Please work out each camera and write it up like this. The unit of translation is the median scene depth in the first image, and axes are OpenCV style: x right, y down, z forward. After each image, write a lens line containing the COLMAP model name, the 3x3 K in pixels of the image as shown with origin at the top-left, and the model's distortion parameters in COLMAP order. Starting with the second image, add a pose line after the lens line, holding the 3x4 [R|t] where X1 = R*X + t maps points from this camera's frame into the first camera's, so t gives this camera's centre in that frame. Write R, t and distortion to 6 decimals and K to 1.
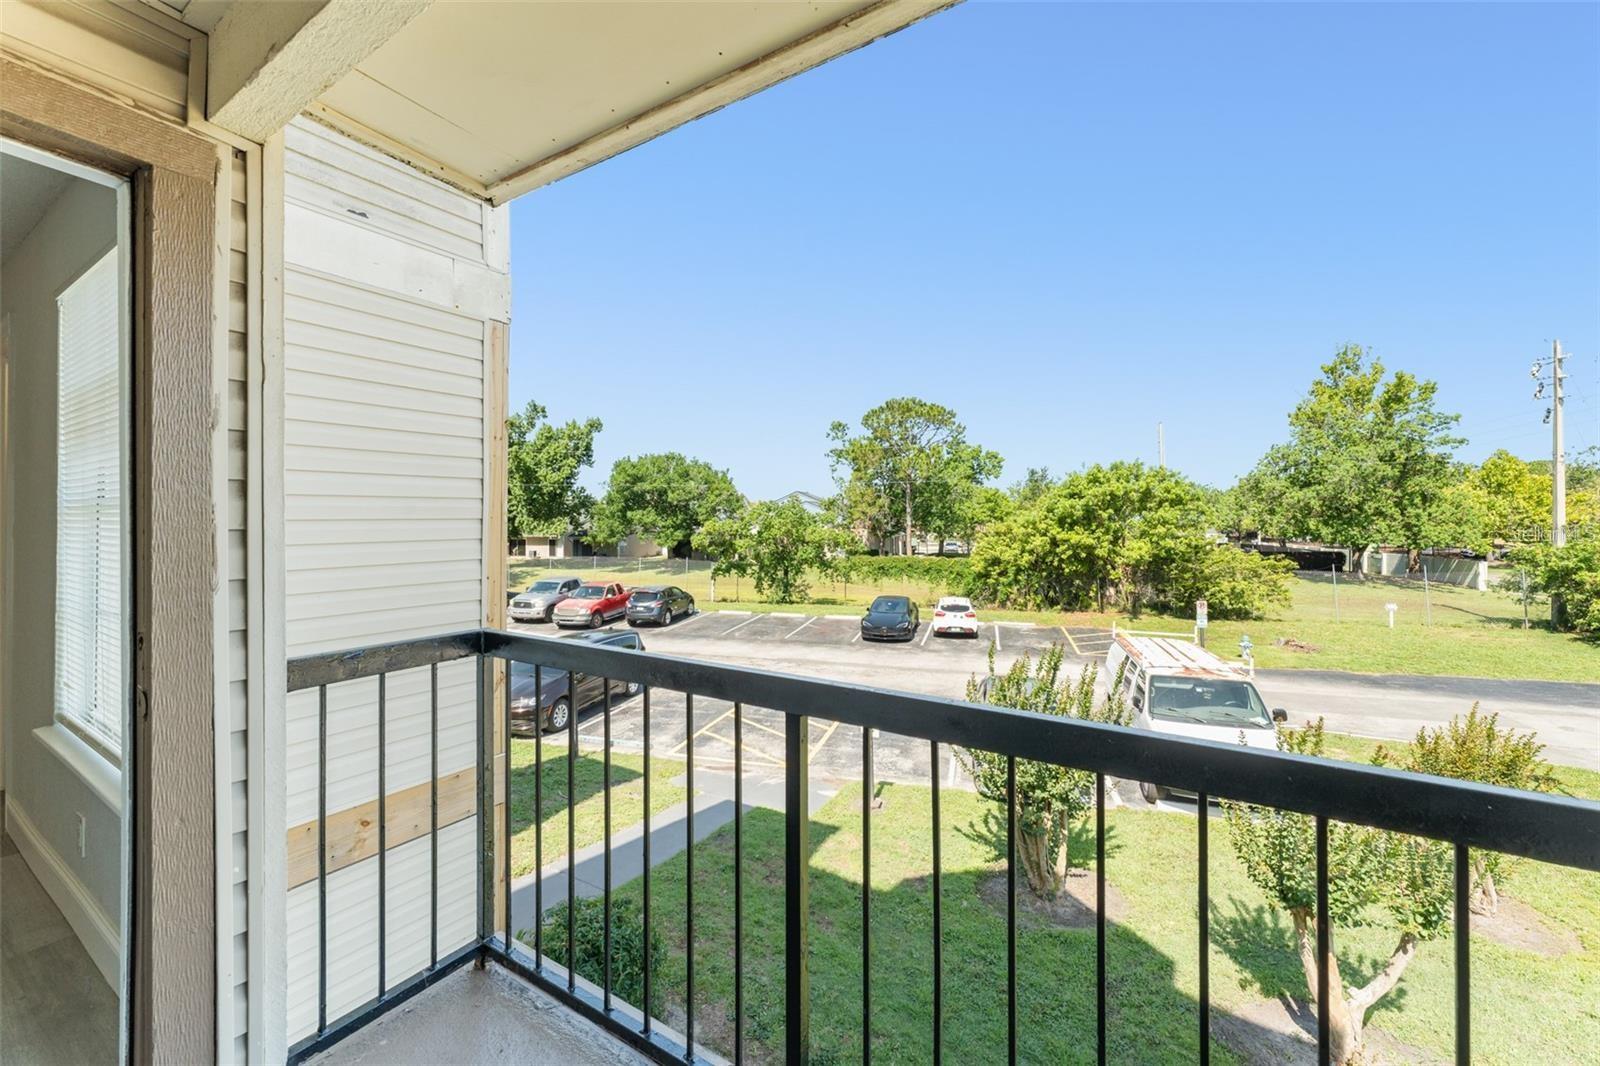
lens RADIAL K [[642.5, 0, 794.3], [0, 642.5, 515.9], [0, 0, 1]] dist [-0.000463, 0.000795]
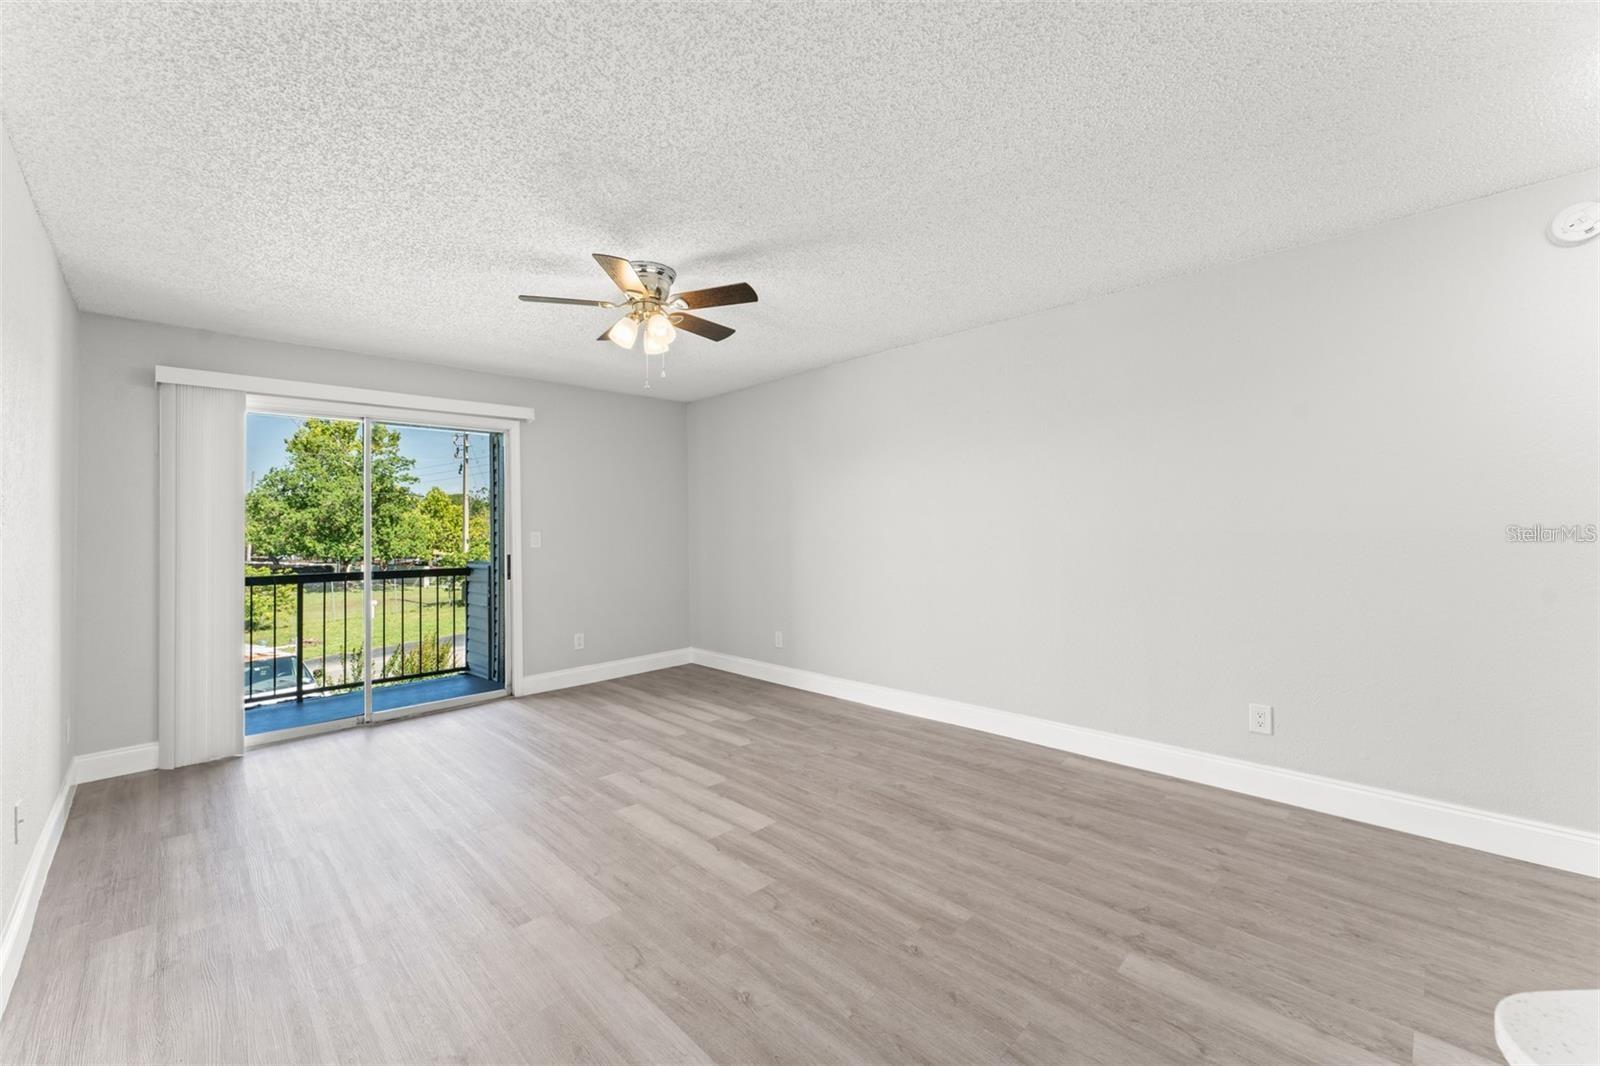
lens RADIAL K [[642.5, 0, 797.5], [0, 642.5, 510.6], [0, 0, 1]] dist [-0.000463, 0.000795]
pose [[0.224175, 0.027195, 0.974169, -0.115232], [0.010258, 0.999489, -0.030262, 0.000983], [-0.974495, 0.016777, 0.223782, -0.103011]]
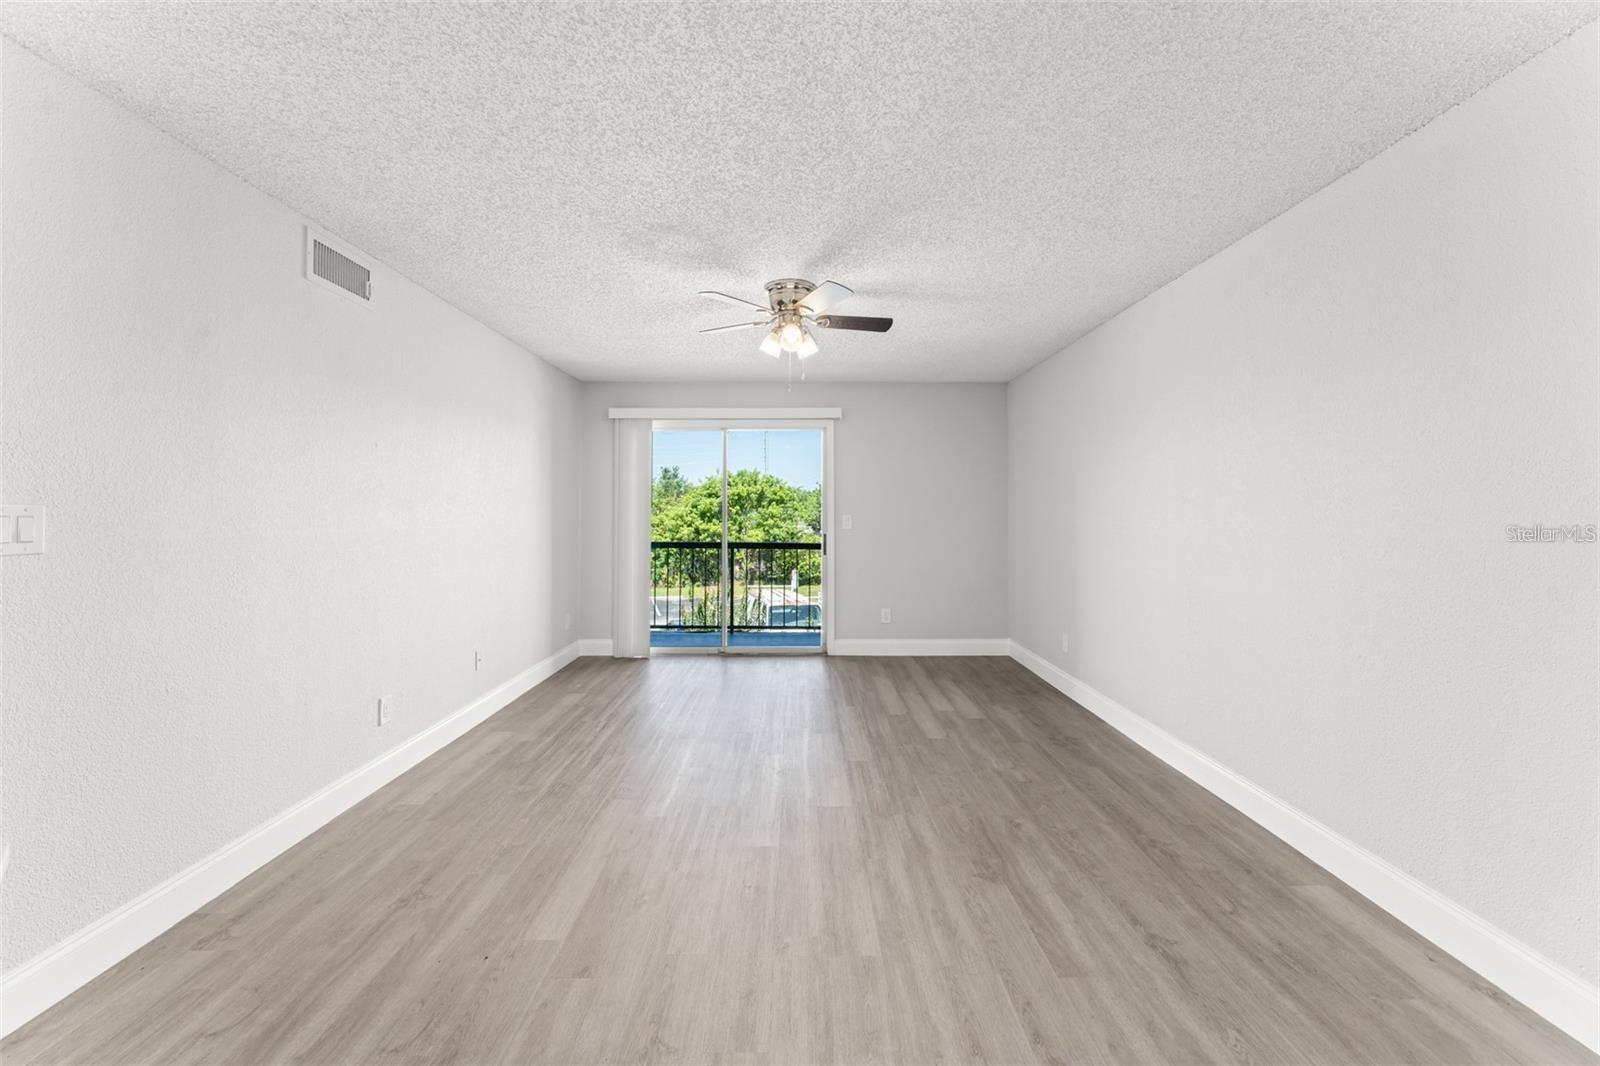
lens RADIAL K [[642.5, 0, 796.7], [0, 642.5, 504.2], [0, 0, 1]] dist [-0.000463, 0.000795]
pose [[0.842670, 0.015068, 0.538219, -0.091115], [-0.010313, 0.999877, -0.011846, 0.000112], [-0.538331, 0.004431, 0.842722, -0.140866]]
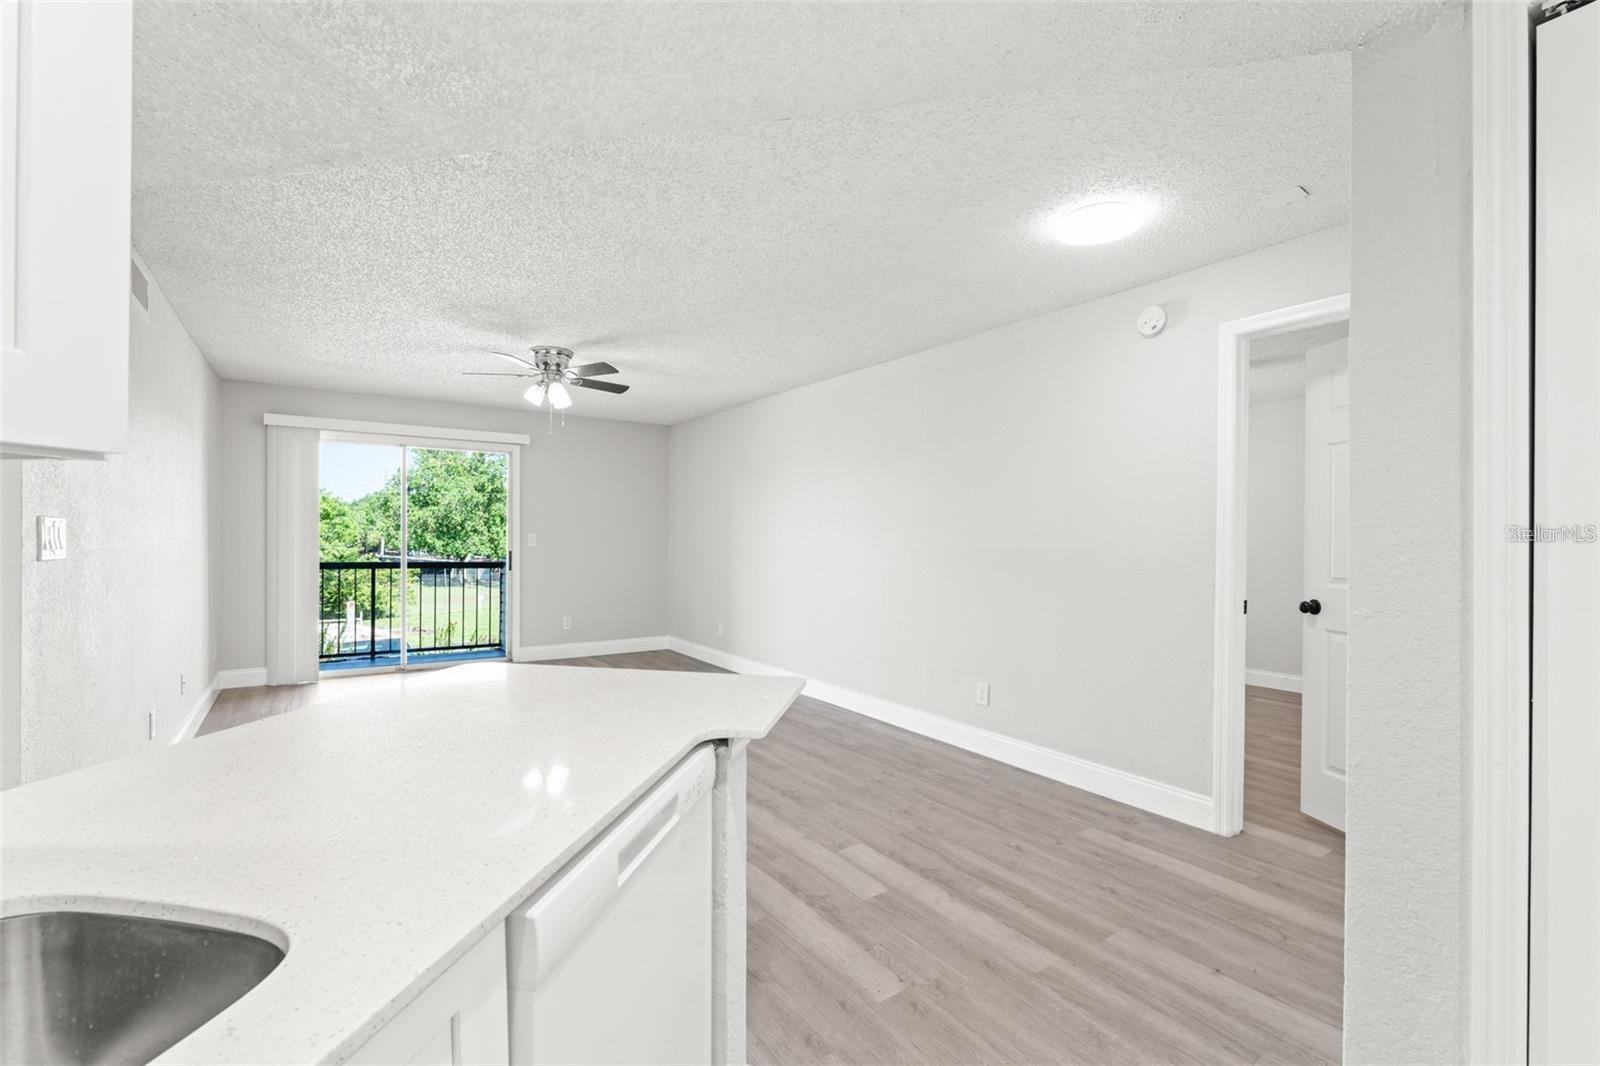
lens RADIAL K [[698.7, 0, 786.5], [0, 698.7, 542.0], [0, 0, 1]] dist [0.003749, 0.000017]
pose [[0.401203, 0.002601, 0.915986, -0.136760], [-0.018577, 0.999813, 0.005298, 0.000755], [-0.915801, -0.019142, 0.401176, -0.151669]]
